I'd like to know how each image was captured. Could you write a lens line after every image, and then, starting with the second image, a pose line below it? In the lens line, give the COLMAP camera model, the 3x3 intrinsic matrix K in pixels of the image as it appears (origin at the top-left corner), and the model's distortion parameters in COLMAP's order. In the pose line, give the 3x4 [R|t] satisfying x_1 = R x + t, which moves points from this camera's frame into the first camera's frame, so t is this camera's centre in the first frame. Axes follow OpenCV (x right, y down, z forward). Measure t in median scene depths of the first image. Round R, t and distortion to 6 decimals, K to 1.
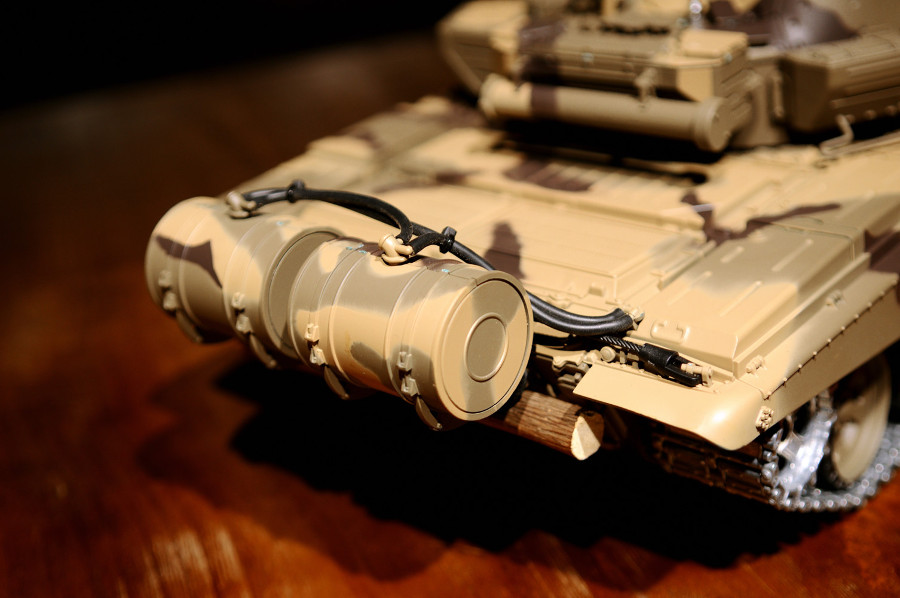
lens RADIAL K [[1265.4, 0, 449.1], [0, 1265.4, 298.1], [0, 0, 1]] dist [-0.000216, 0.000000]
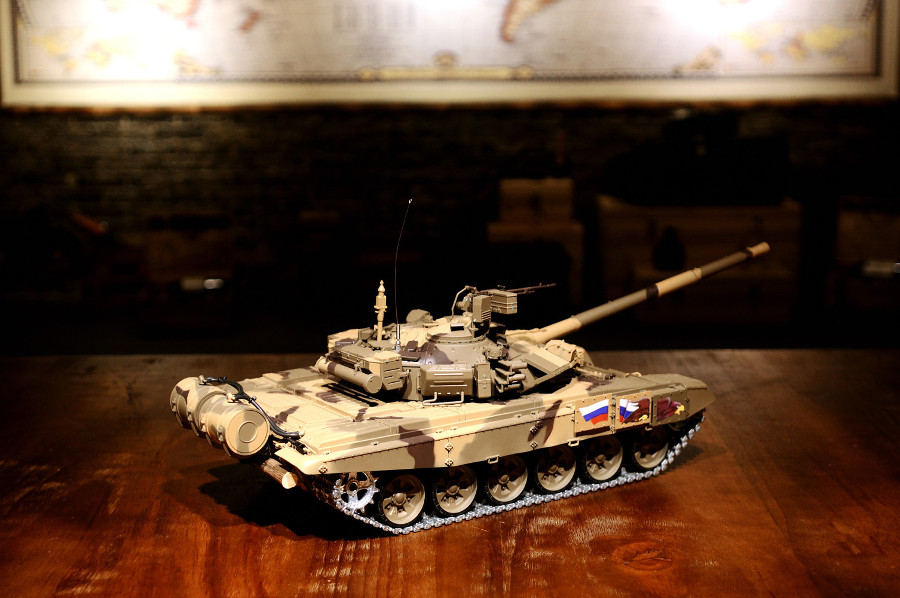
lens RADIAL K [[1352.0, 0, 434.4], [0, 1352.0, 270.5], [0, 0, 1]] dist [-0.002633, 0.000000]
pose [[0.951665, 0.143994, -0.271291, 1.103213], [-0.207648, 0.952478, -0.222861, 0.257616], [0.226308, 0.268422, 0.936341, -1.796144]]
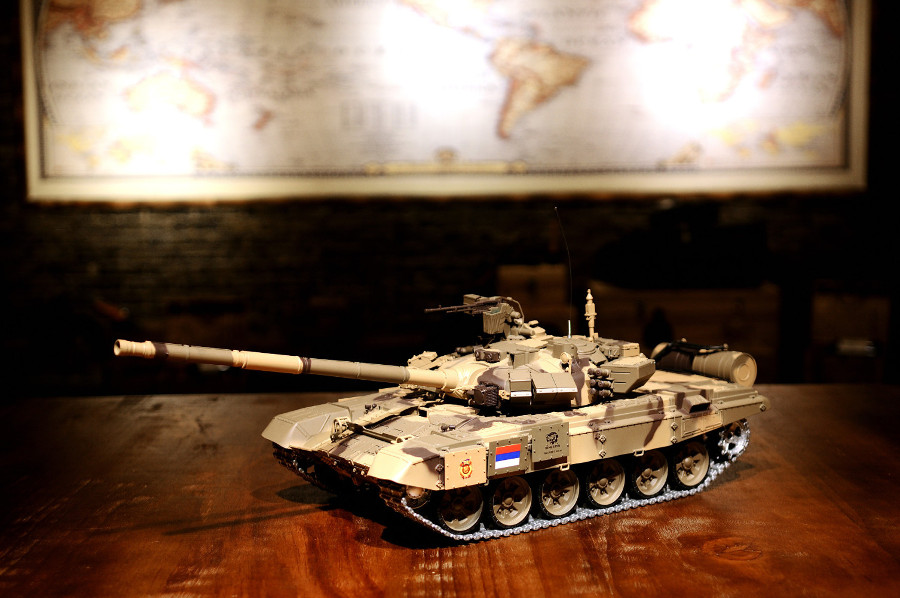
lens RADIAL K [[1265.4, 0, 446.2], [0, 1265.4, 298.0], [0, 0, 1]] dist [-0.000216, 0.000000]
pose [[0.958754, 0.122009, -0.256720, 0.911992], [-0.194784, 0.939794, -0.280796, 0.450711], [0.207004, 0.319220, 0.924796, -1.725020]]
